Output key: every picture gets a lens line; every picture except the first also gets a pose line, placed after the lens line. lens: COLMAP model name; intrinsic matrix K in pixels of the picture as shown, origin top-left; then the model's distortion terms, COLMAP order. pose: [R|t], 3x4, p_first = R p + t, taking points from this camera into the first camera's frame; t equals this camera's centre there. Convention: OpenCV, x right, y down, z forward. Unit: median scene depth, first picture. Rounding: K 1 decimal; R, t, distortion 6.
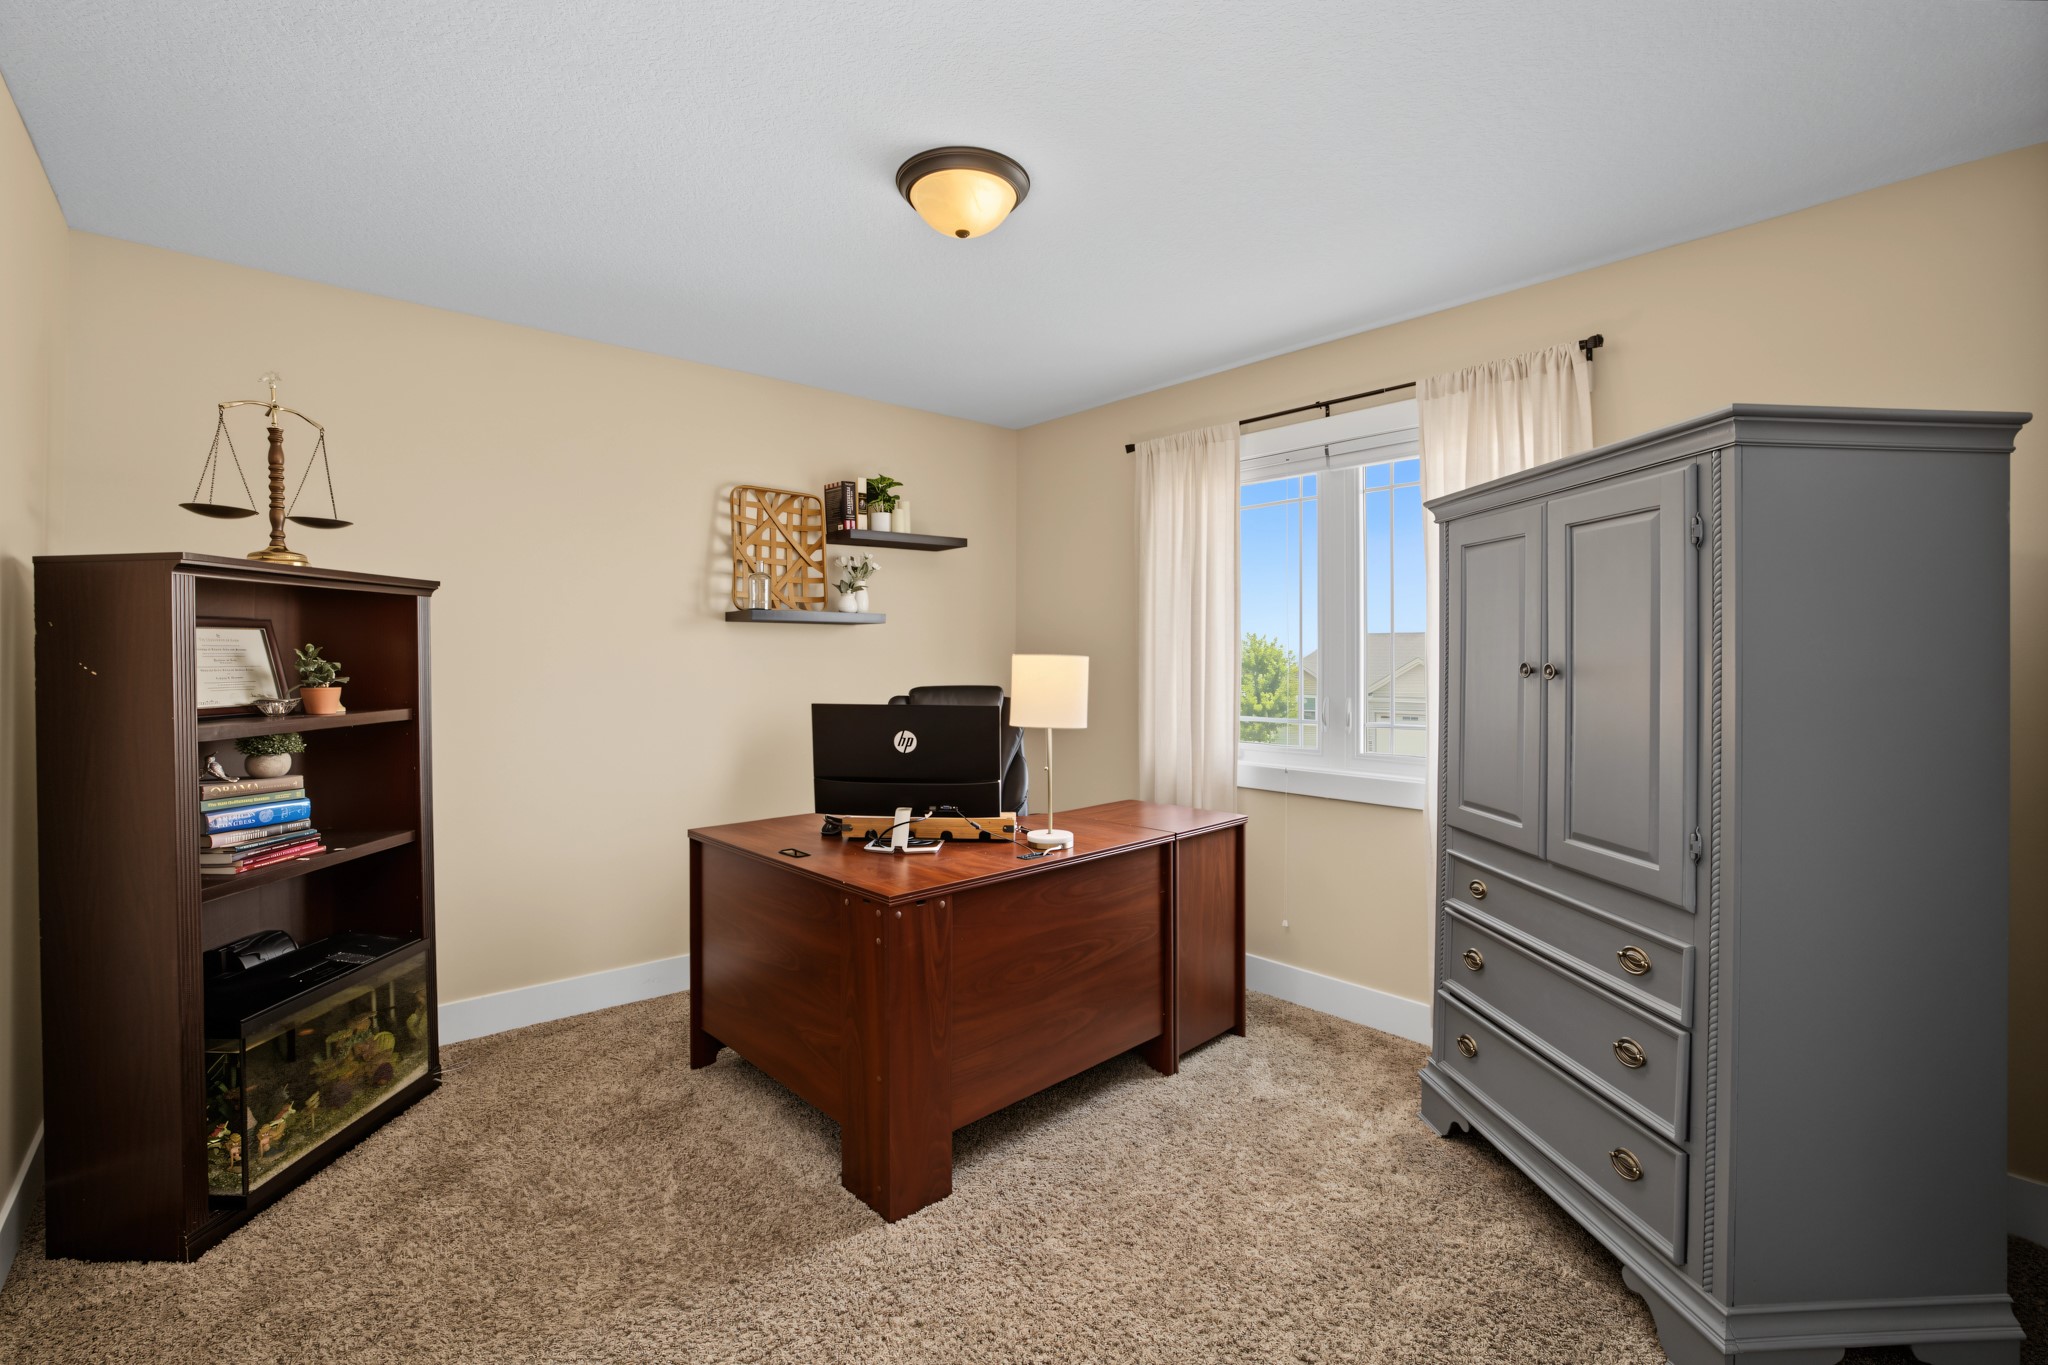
lens RADIAL K [[889.7, 0, 1038.5], [0, 889.7, 670.2], [0, 0, 1]] dist [-0.000681, 0.000949]
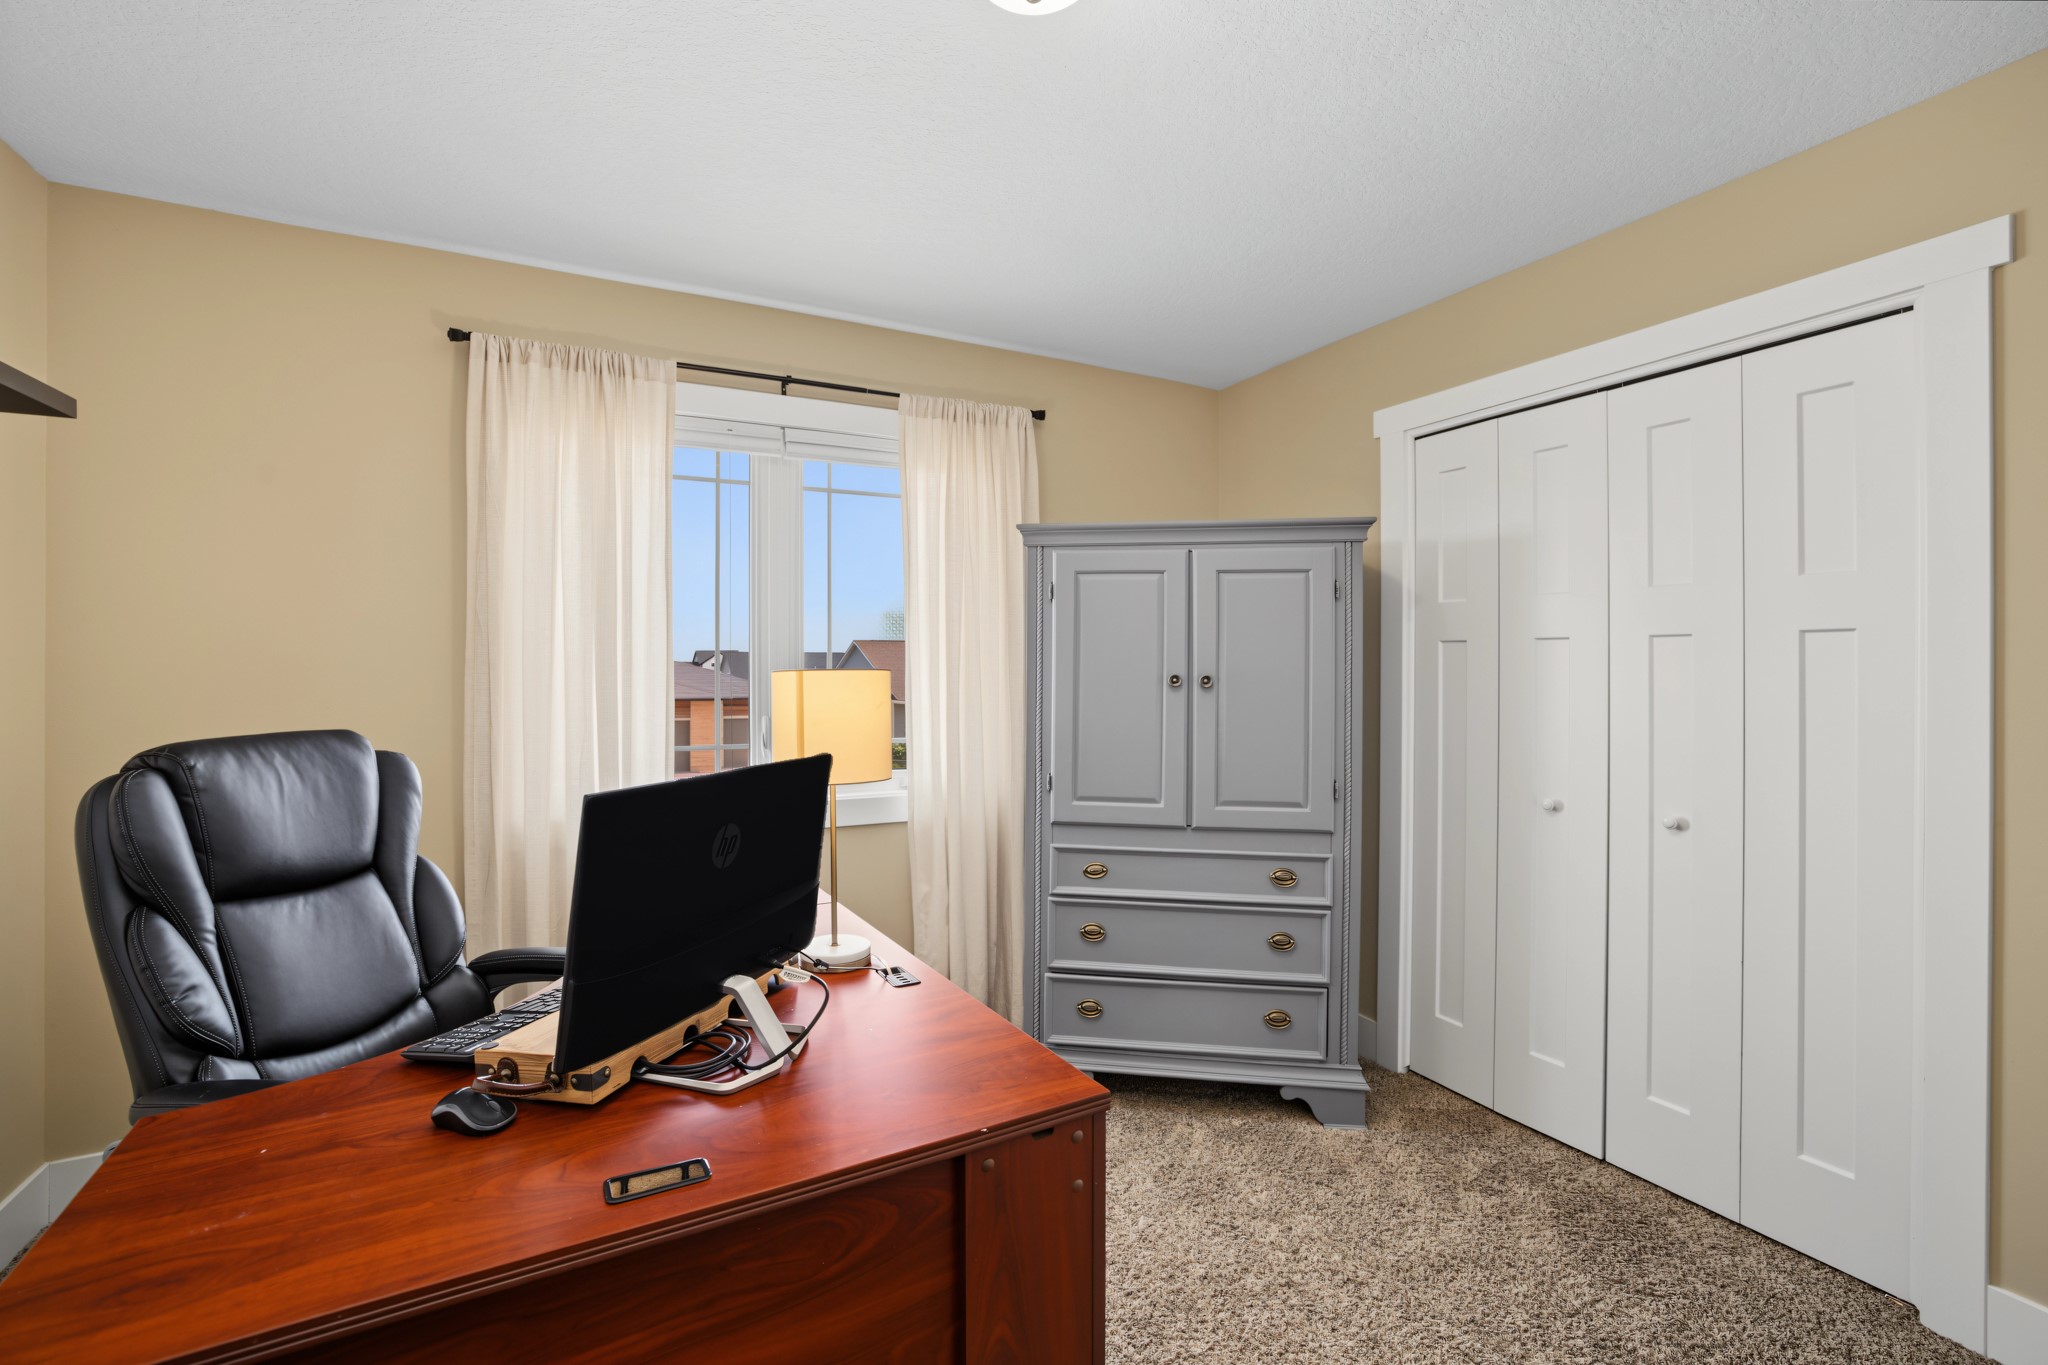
lens RADIAL K [[889.7, 0, 1031.5], [0, 889.7, 676.9], [0, 0, 1]] dist [-0.000681, 0.000949]
pose [[0.280485, -0.017542, 0.959698, -0.500790], [0.016747, 0.999770, 0.013379, -0.017566], [-0.959712, 0.012320, 0.280715, 0.584286]]
